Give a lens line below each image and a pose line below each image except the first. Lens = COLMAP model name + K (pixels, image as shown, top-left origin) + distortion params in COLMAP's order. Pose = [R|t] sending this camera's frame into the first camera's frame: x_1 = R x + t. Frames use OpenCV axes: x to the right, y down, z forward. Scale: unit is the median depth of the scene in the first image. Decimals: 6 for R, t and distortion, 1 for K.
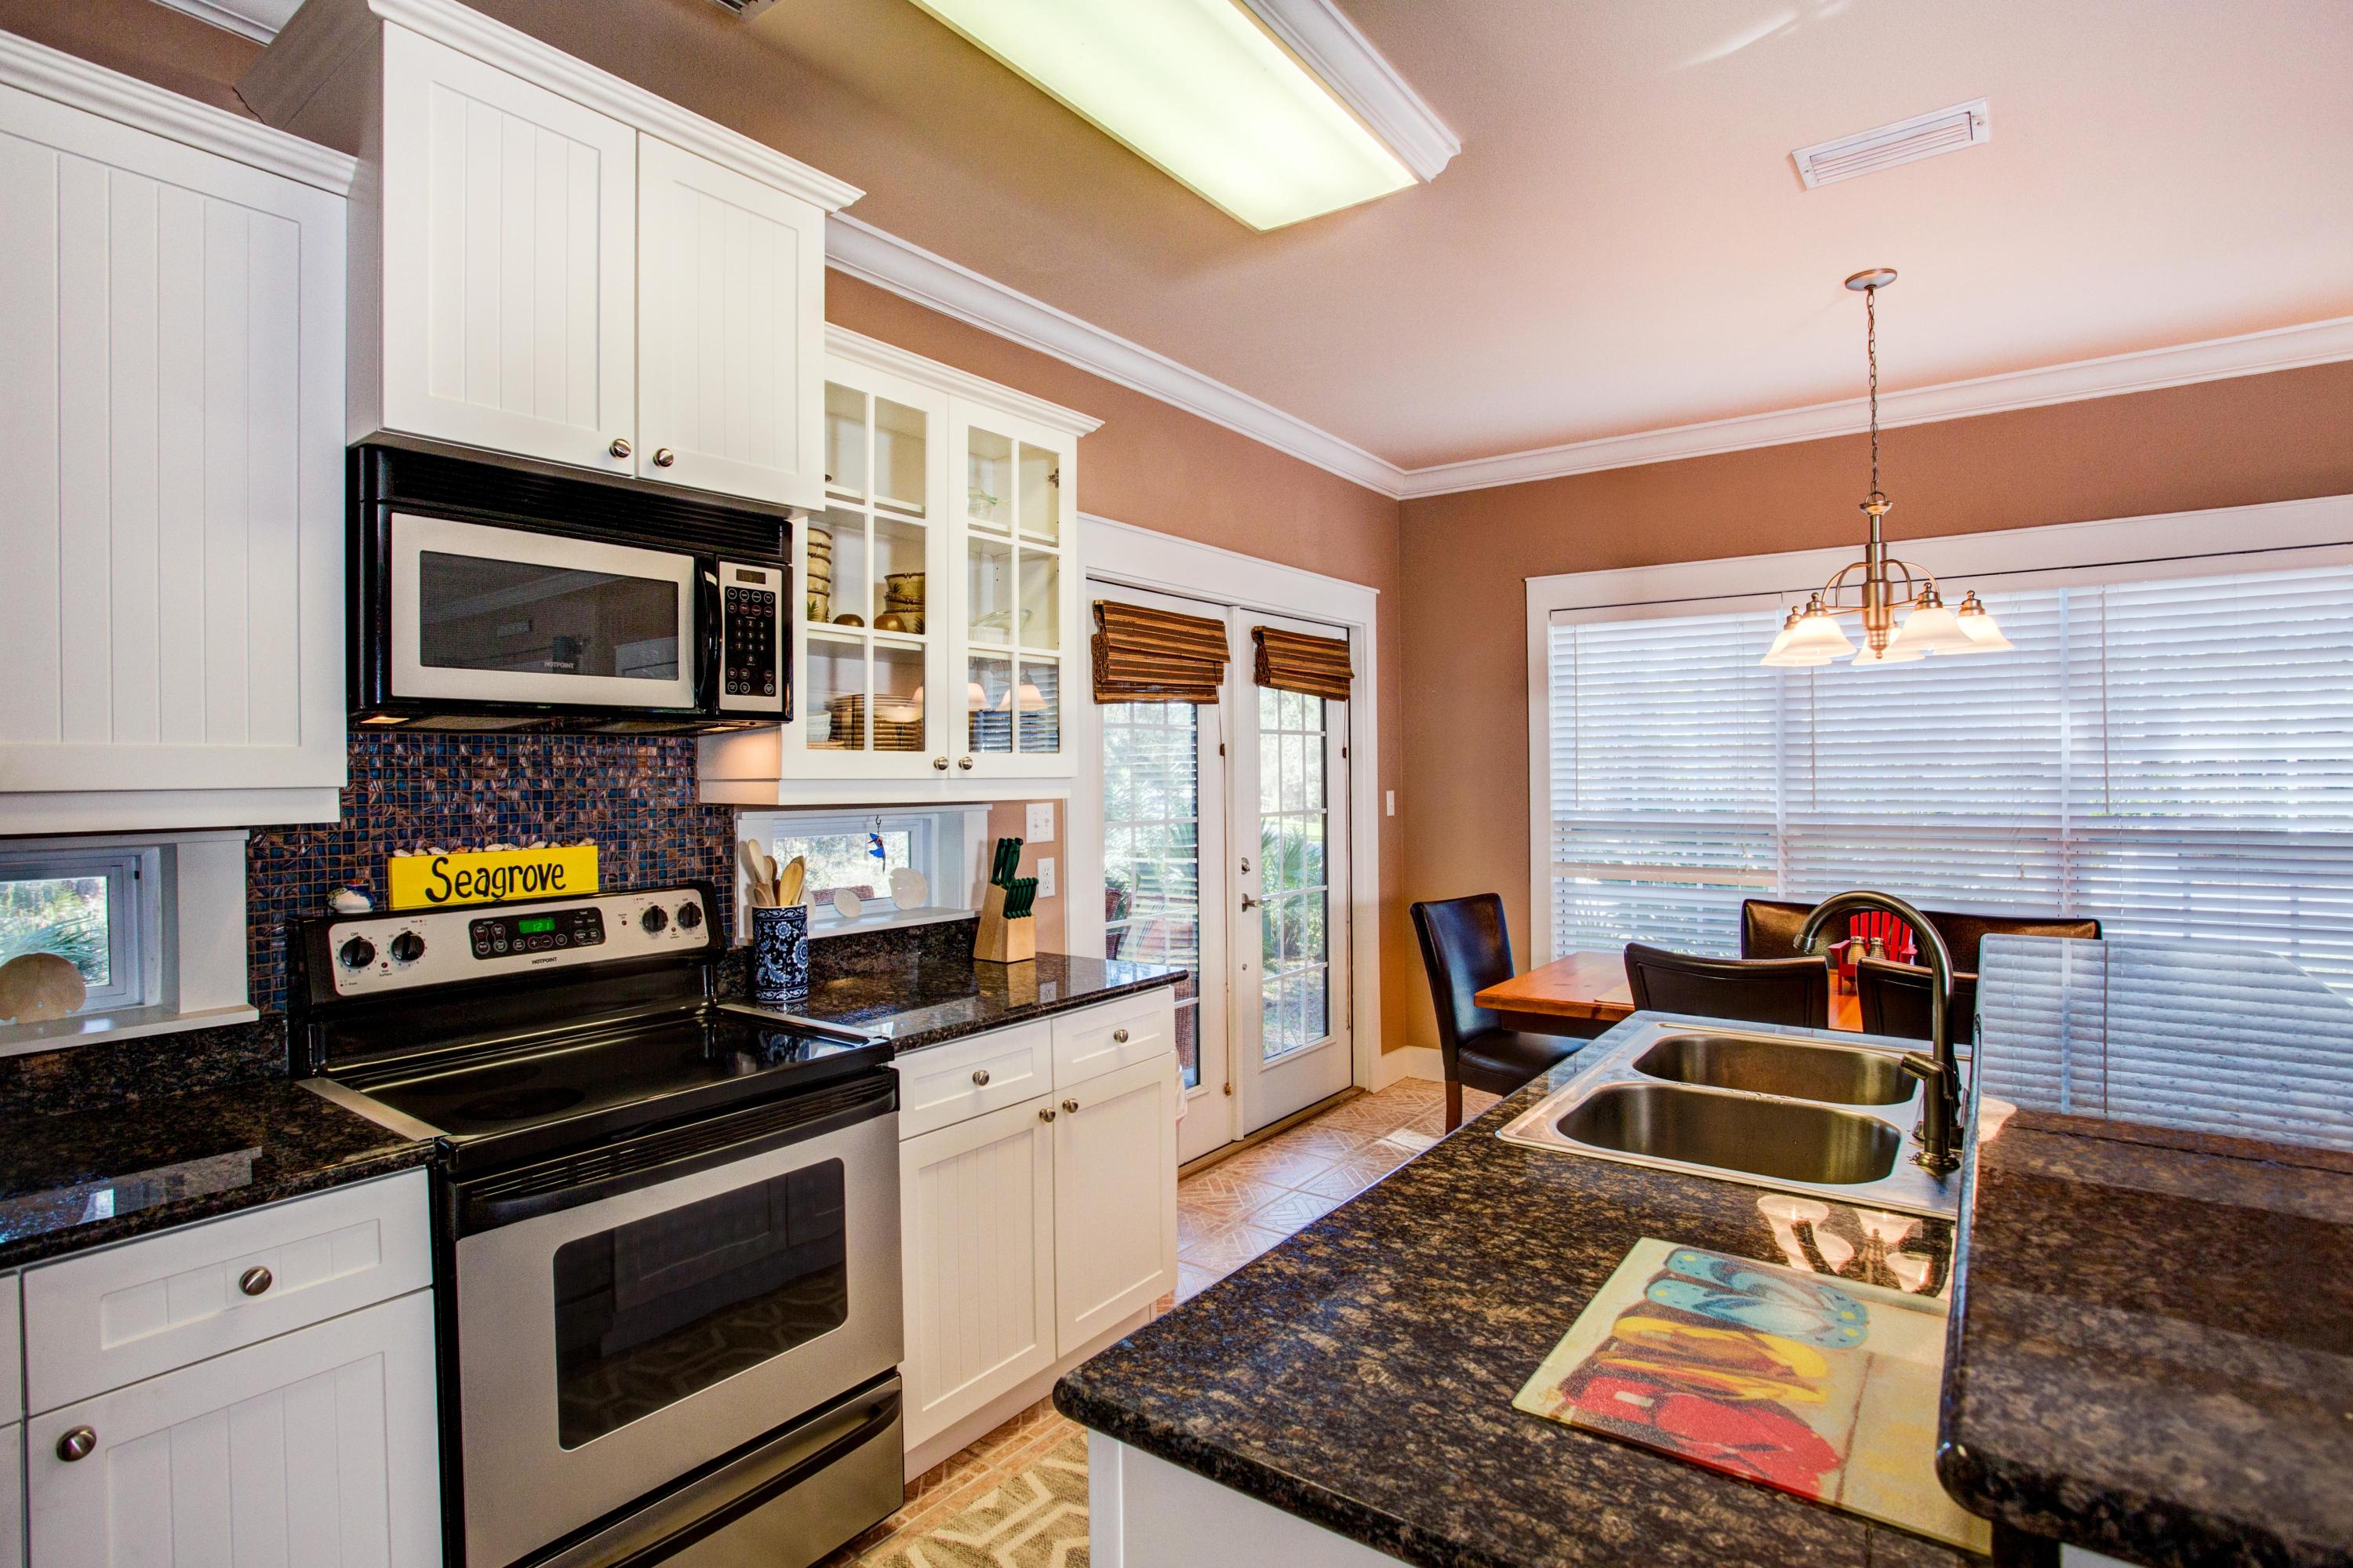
lens RADIAL K [[1201.0, 0, 1157.4], [0, 1201.0, 769.9], [0, 0, 1]] dist [-0.055017, 0.014655]
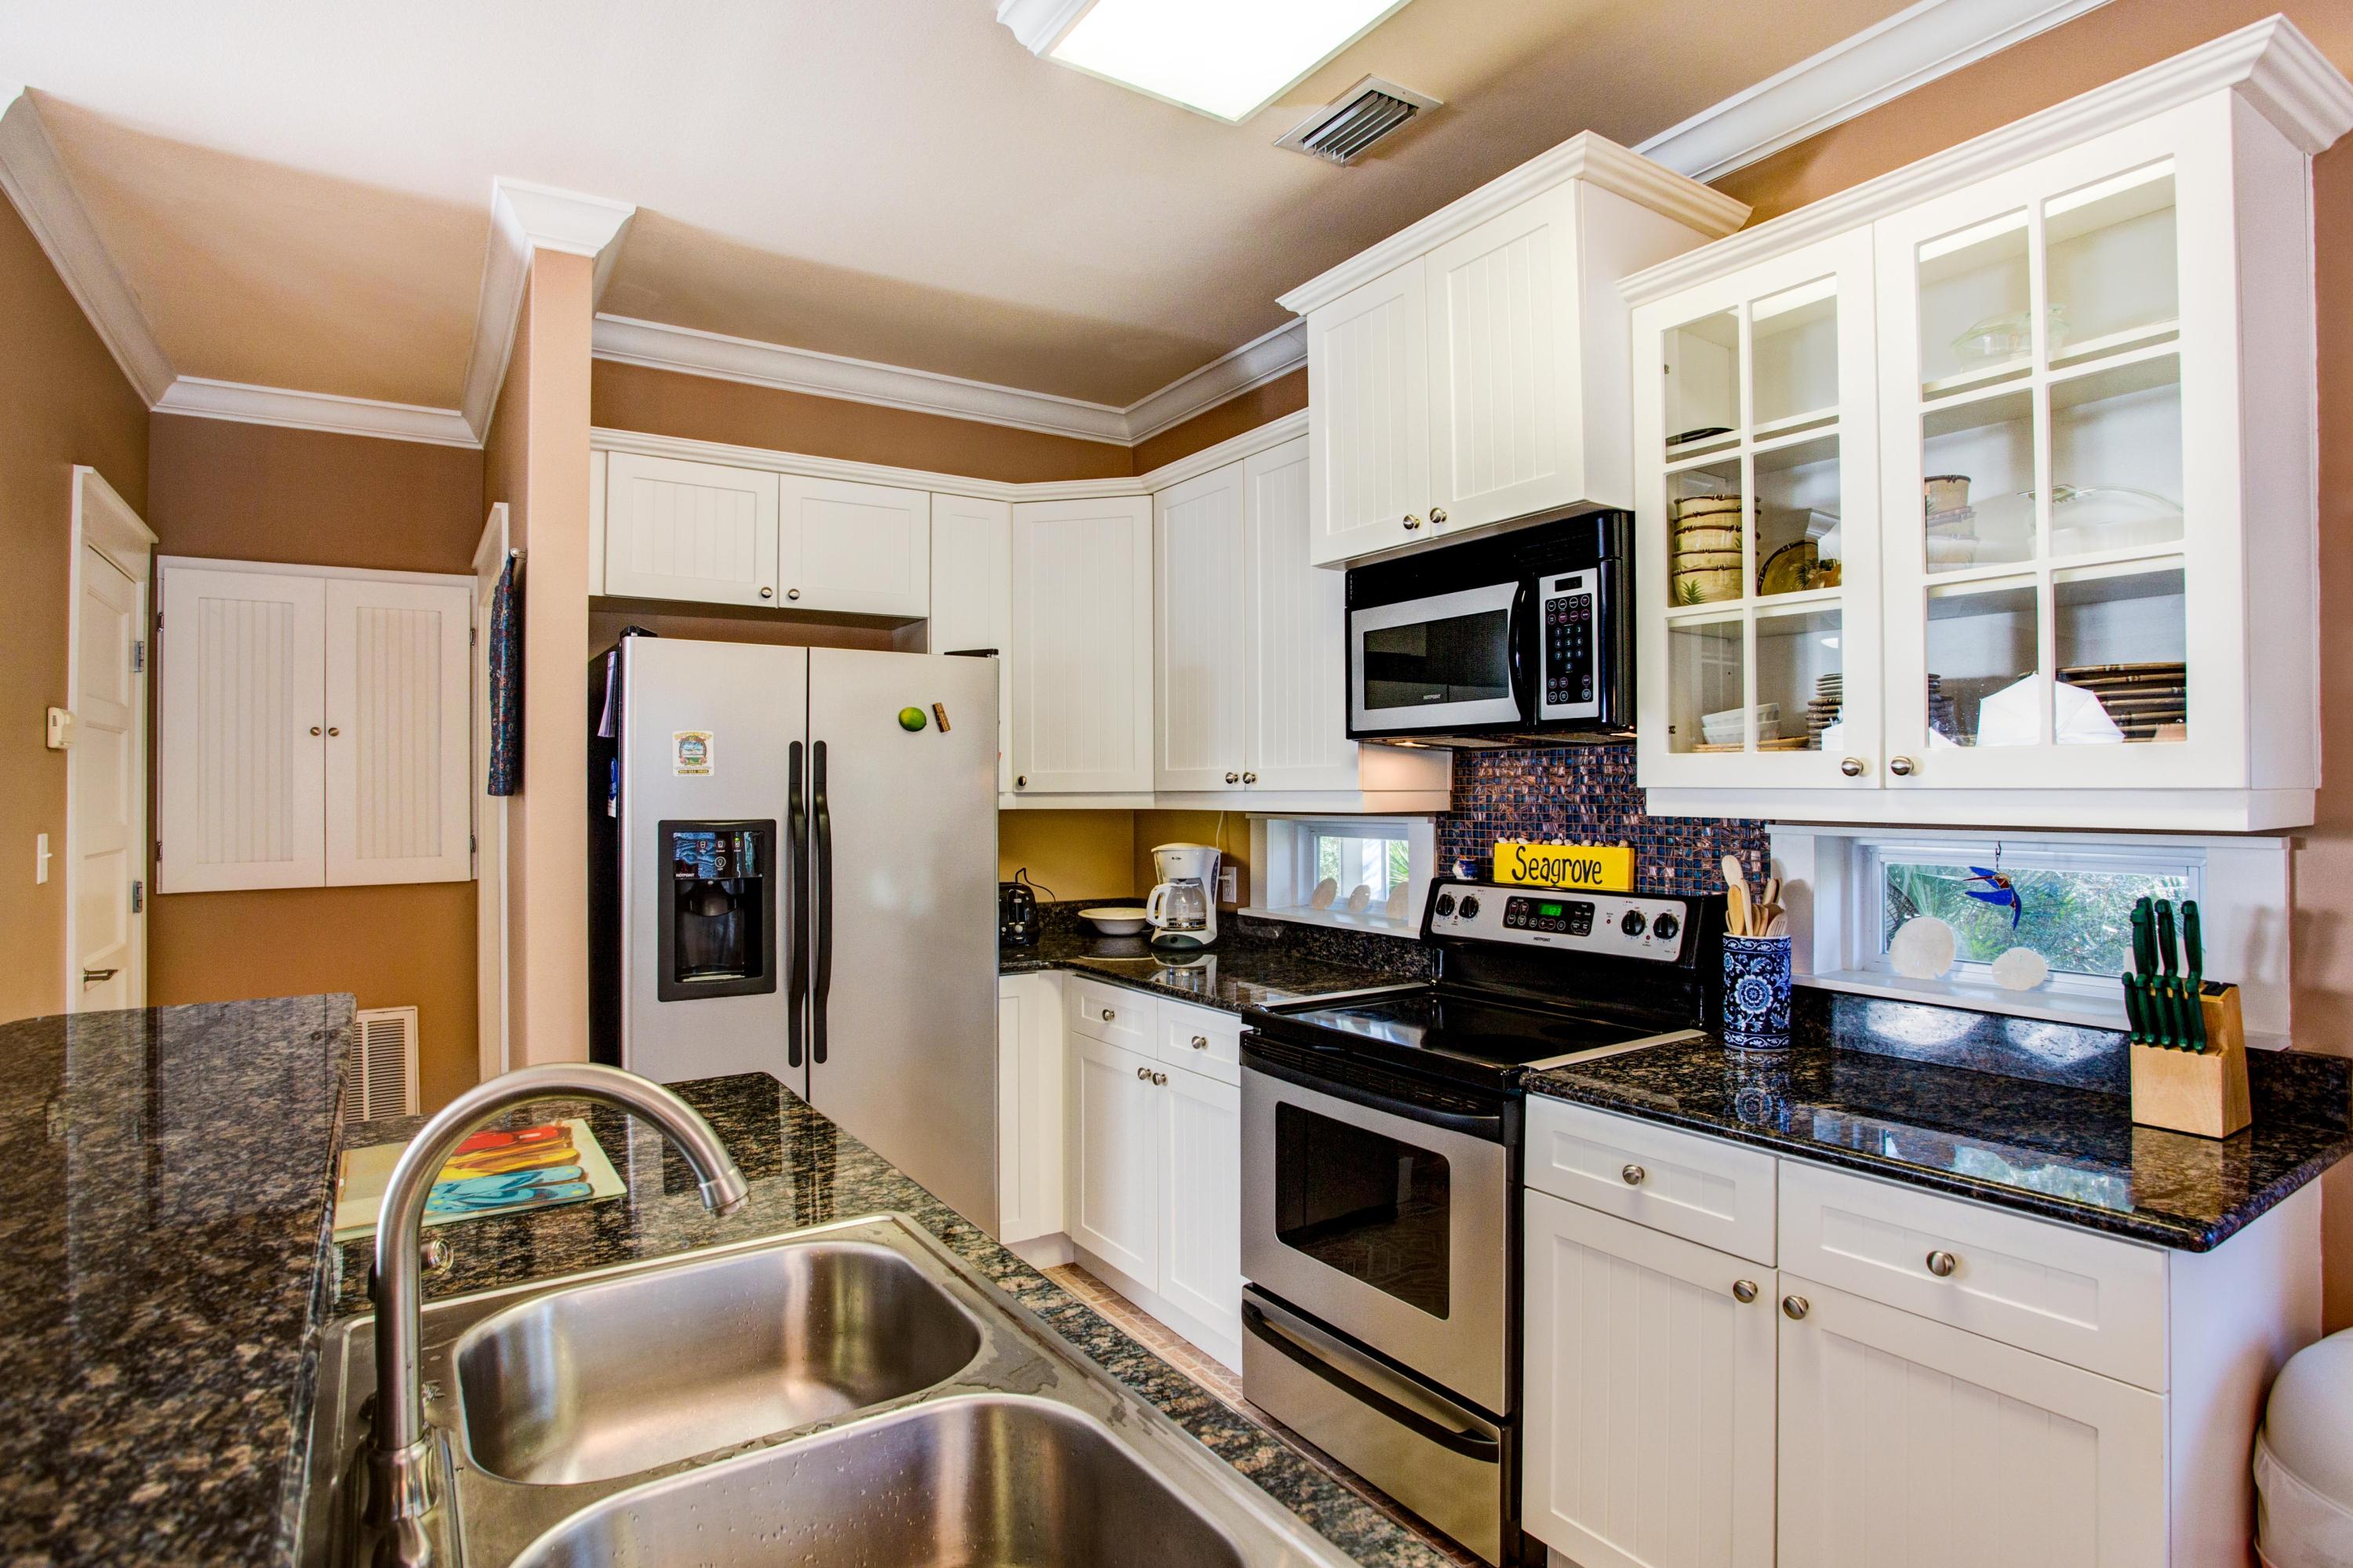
lens RADIAL K [[1201.0, 0, 1165.7], [0, 1201.0, 780.3], [0, 0, 1]] dist [-0.055017, 0.014655]
pose [[-0.349688, 0.003417, -0.936860, 0.714673], [0.009642, 0.999954, 0.000049, -0.001469], [0.936817, -0.009016, -0.349704, 1.038117]]
